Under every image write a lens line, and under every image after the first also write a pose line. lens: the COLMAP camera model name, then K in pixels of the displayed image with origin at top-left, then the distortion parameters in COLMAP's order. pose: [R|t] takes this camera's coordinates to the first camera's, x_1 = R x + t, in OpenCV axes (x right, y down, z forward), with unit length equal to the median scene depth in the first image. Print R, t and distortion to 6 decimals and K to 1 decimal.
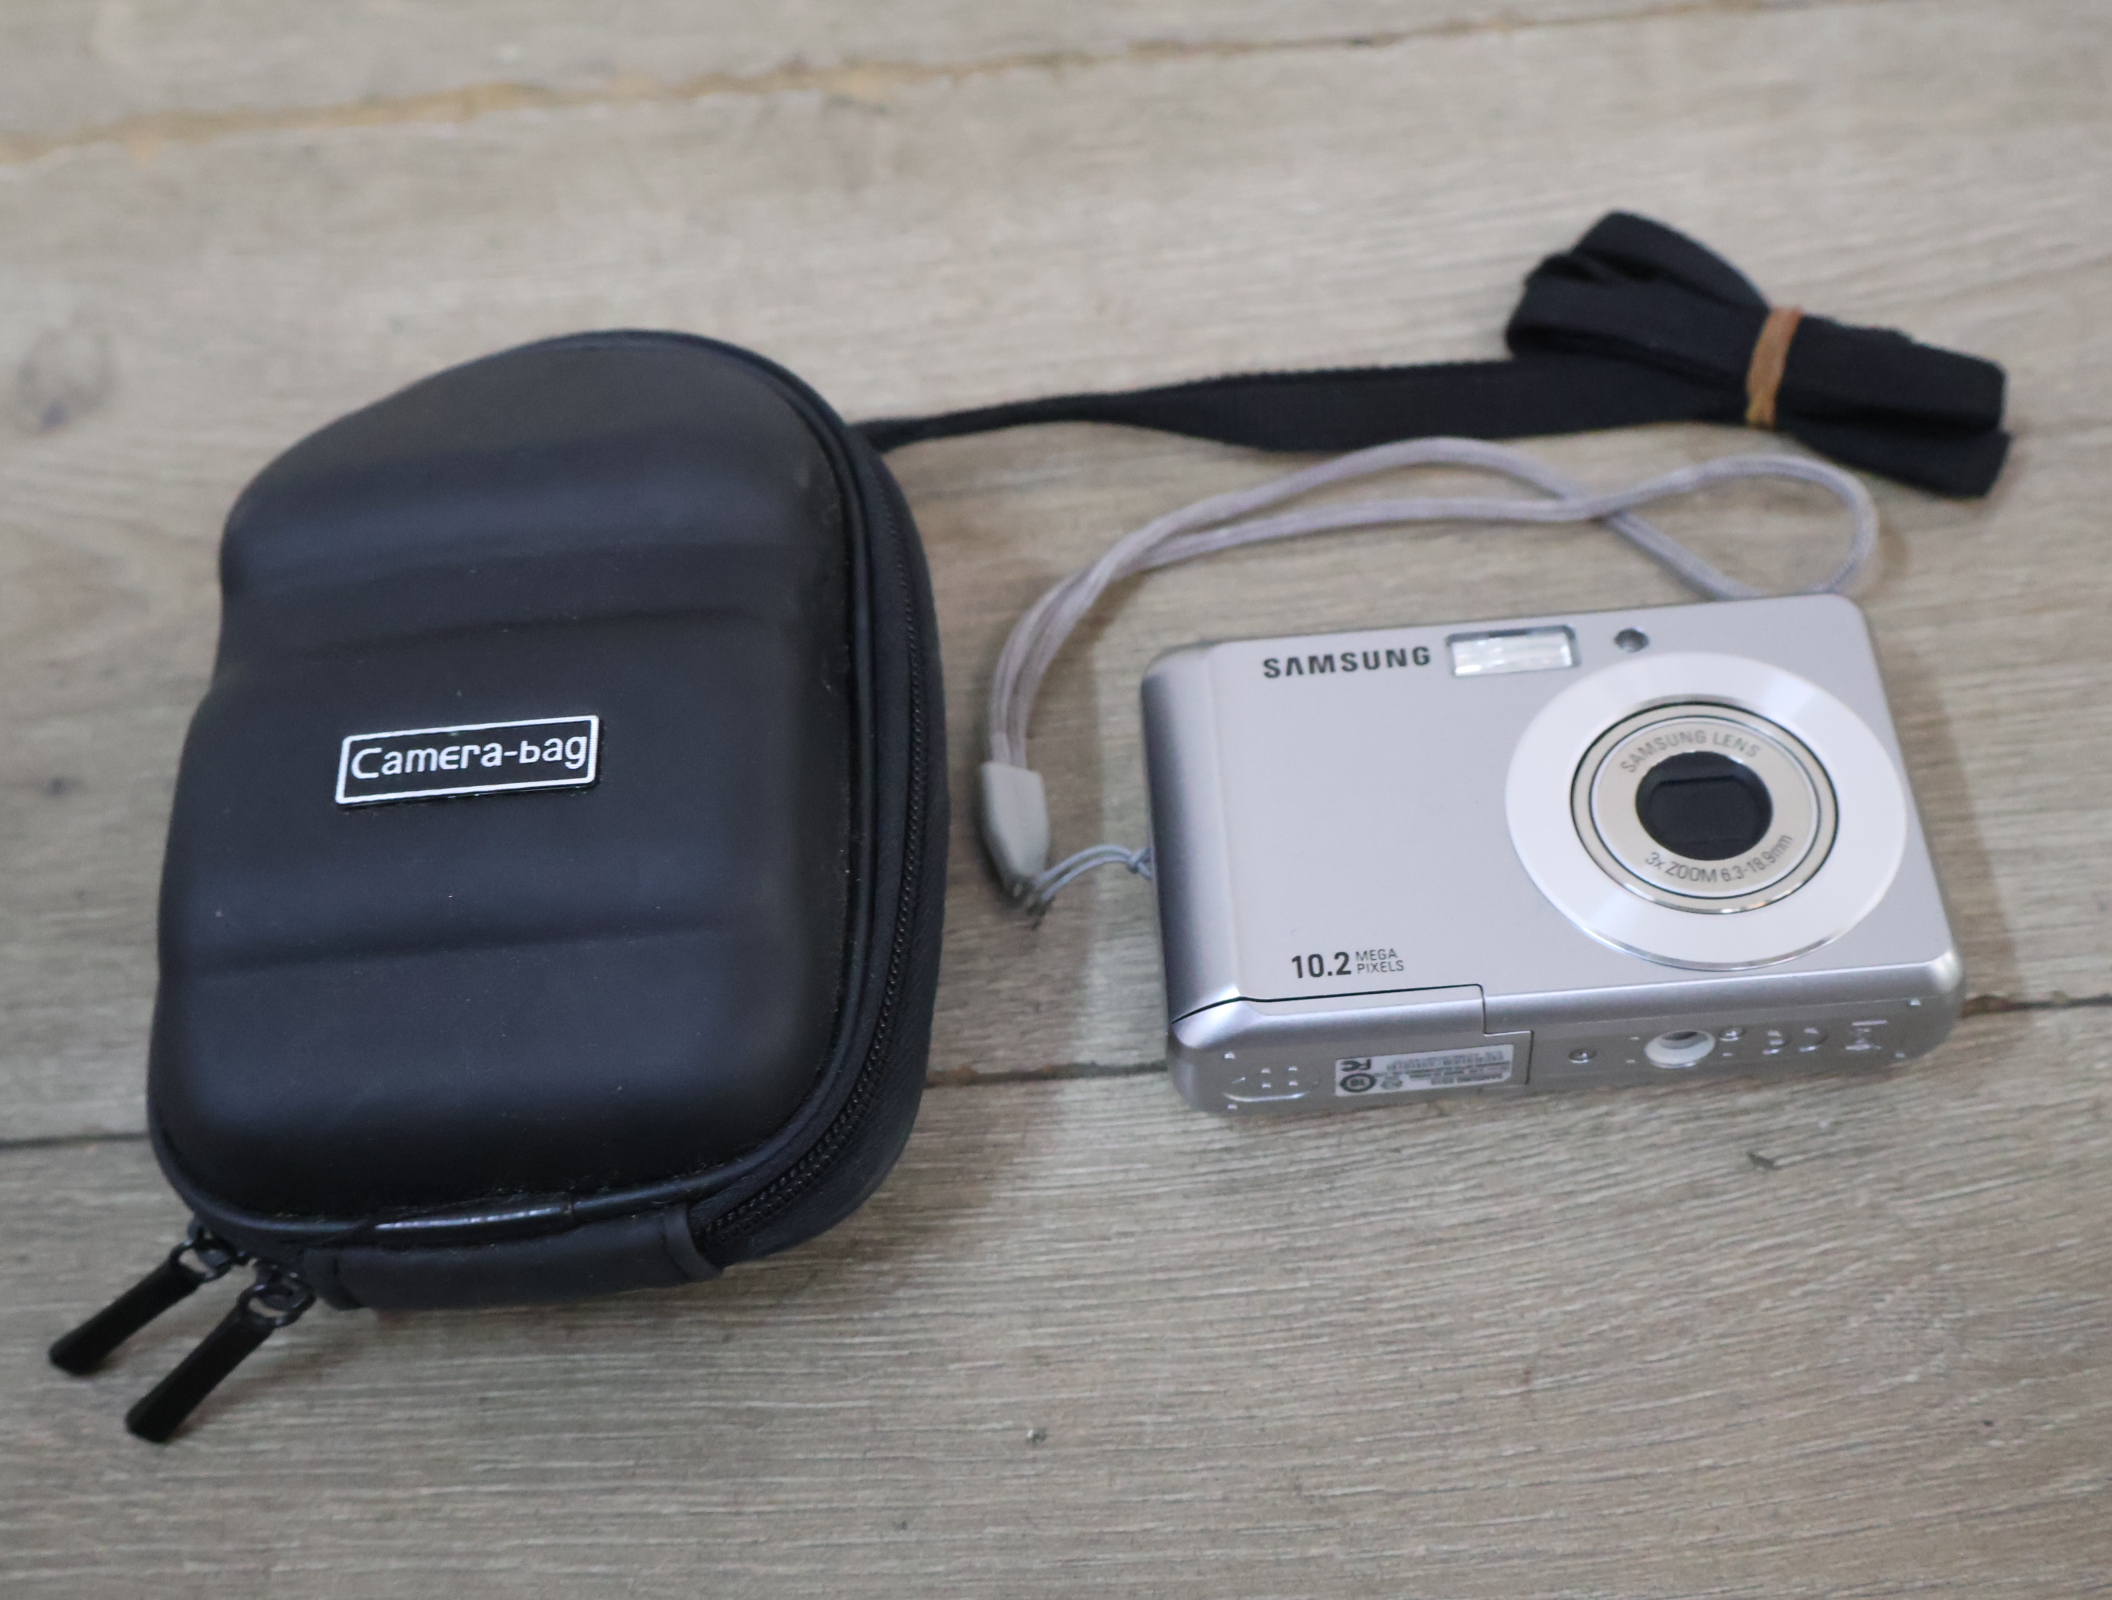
lens RADIAL K [[2886.6, 0, 1018.4], [0, 2886.6, 797.7], [0, 0, 1]] dist [0.013018, -0.001985]
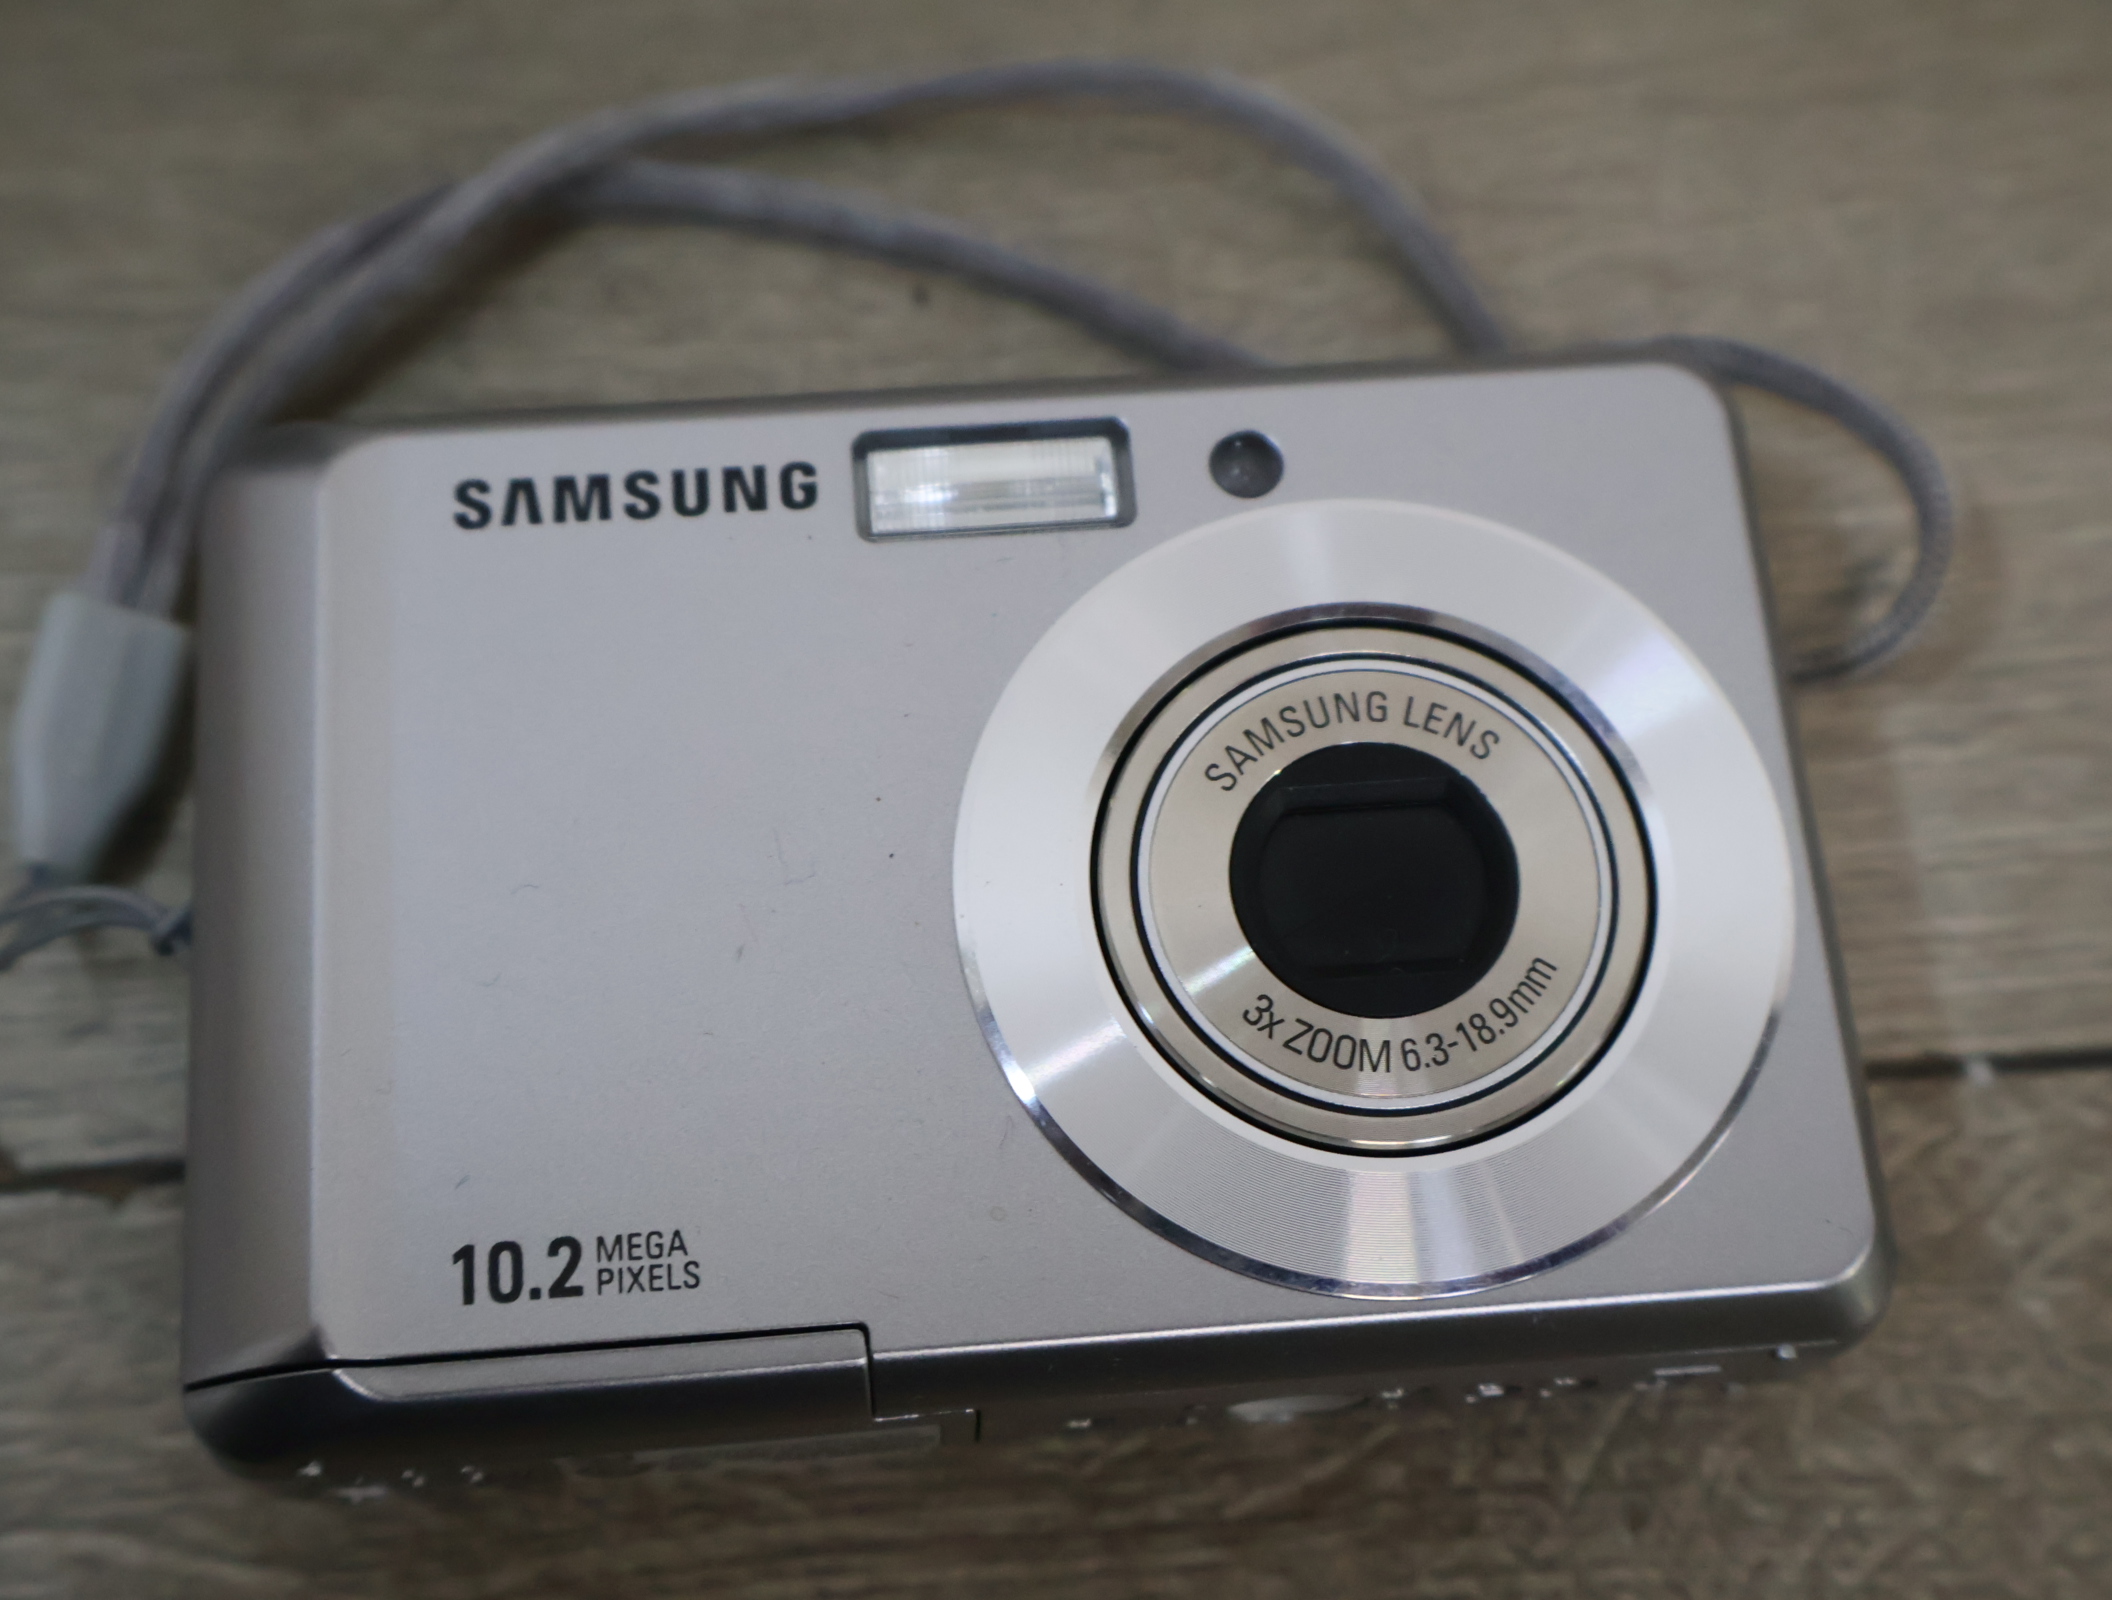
lens RADIAL K [[2886.6, 0, 1018.4], [0, 2886.6, 797.7], [0, 0, 1]] dist [0.013018, -0.001985]
pose [[0.993018, 0.000043, 0.117965, 0.127676], [-0.031622, 0.963498, 0.265840, -0.133150], [-0.113647, -0.267715, 0.956772, 0.574609]]
